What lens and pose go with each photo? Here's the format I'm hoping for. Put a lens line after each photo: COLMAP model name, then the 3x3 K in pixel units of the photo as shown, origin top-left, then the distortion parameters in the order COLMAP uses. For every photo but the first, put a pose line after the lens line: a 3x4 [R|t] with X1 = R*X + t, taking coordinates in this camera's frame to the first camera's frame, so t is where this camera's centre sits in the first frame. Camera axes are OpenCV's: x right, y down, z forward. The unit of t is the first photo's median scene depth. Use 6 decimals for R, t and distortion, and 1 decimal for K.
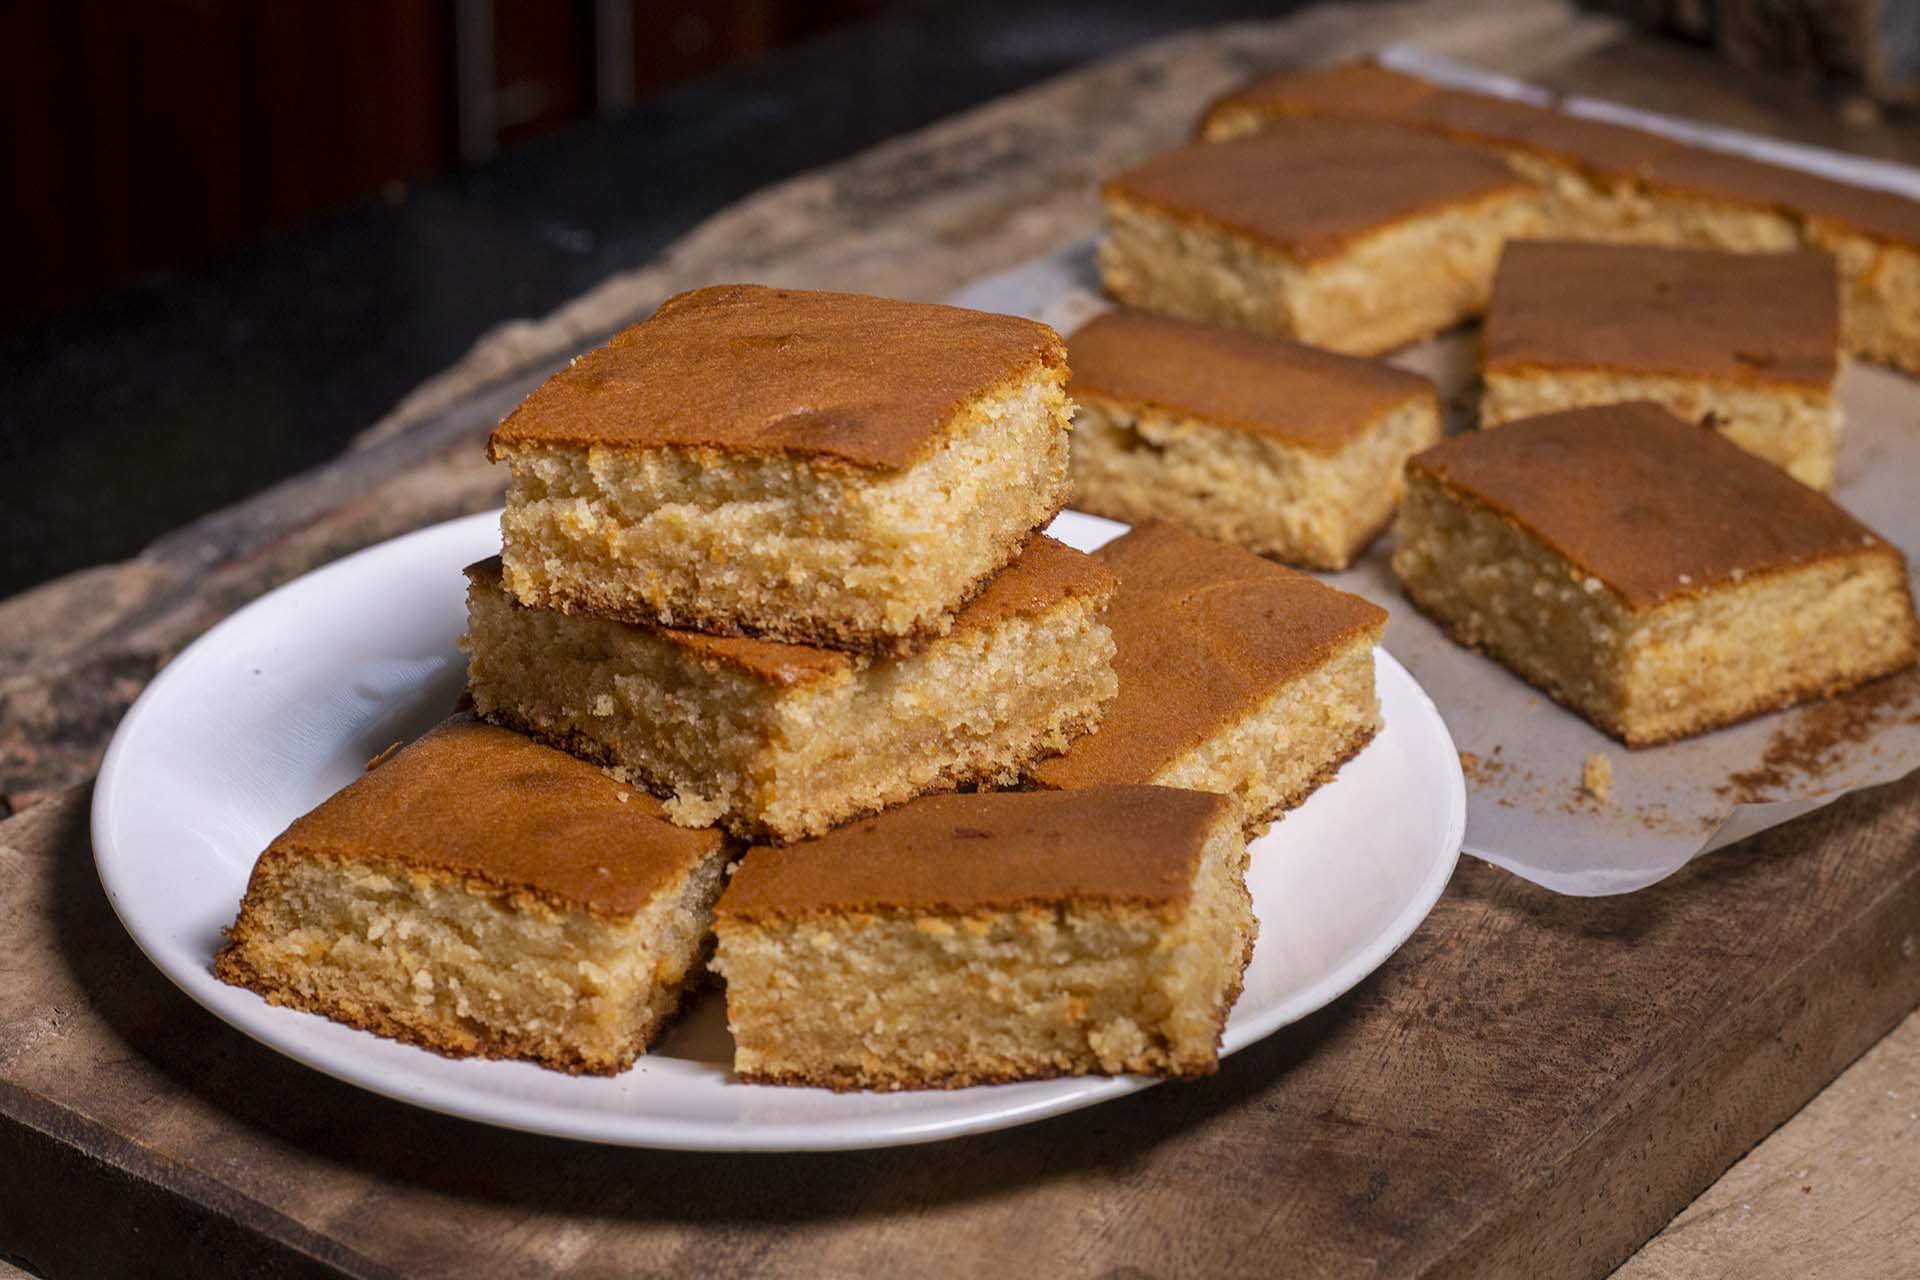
lens RADIAL K [[5515.5, 0, 960.0], [0, 5515.5, 640.0], [0, 0, 1]] dist [-0.075614, 0.086197]
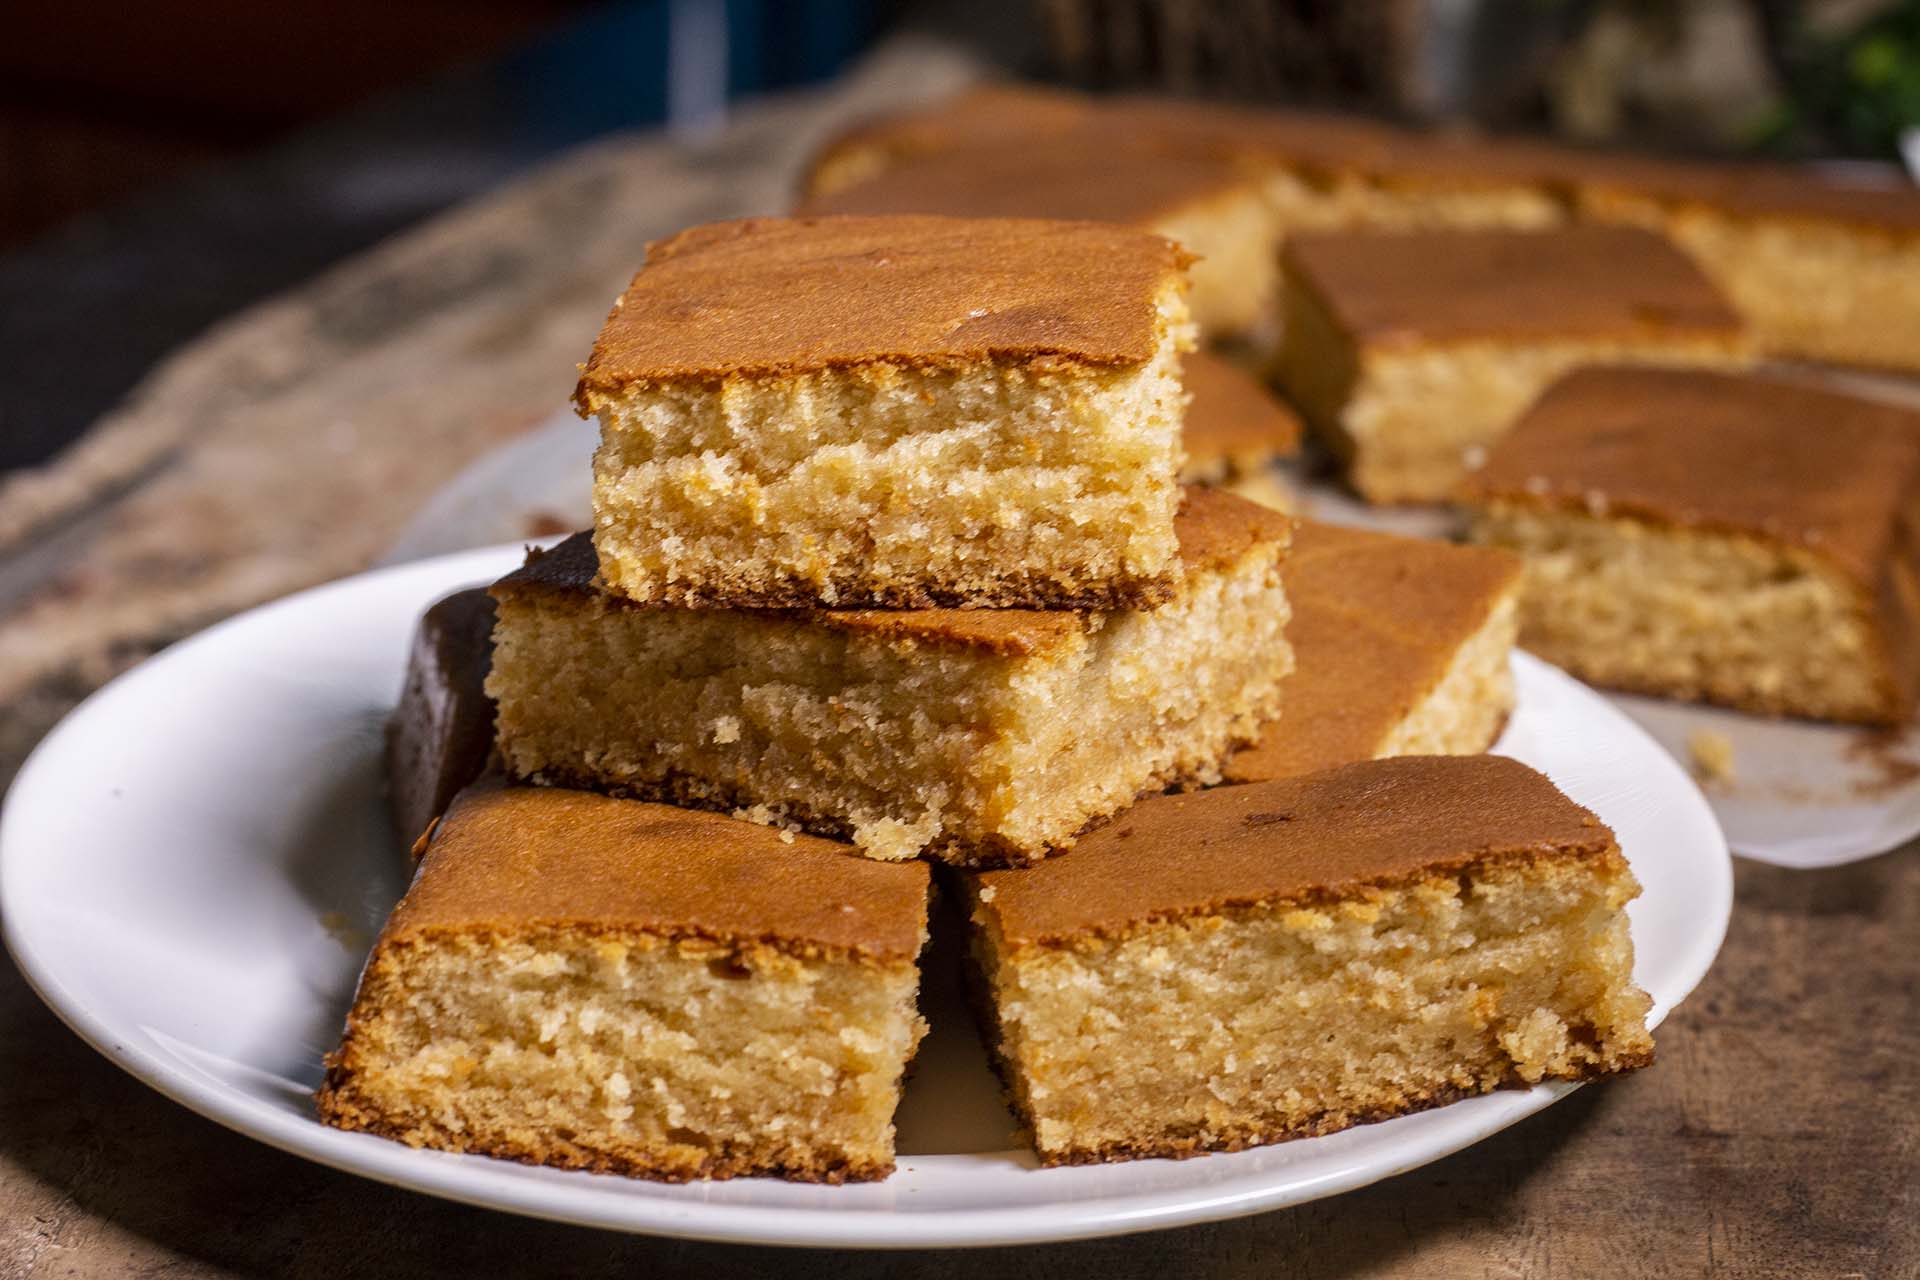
lens RADIAL K [[5515.5, 0, 960.0], [0, 5515.5, 640.0], [0, 0, 1]] dist [-0.075614, 0.086197]
pose [[0.946398, -0.093271, 0.309242, -0.279686], [0.122510, 0.989516, -0.076478, 0.064467], [-0.298867, 0.110264, 0.947903, 0.264236]]
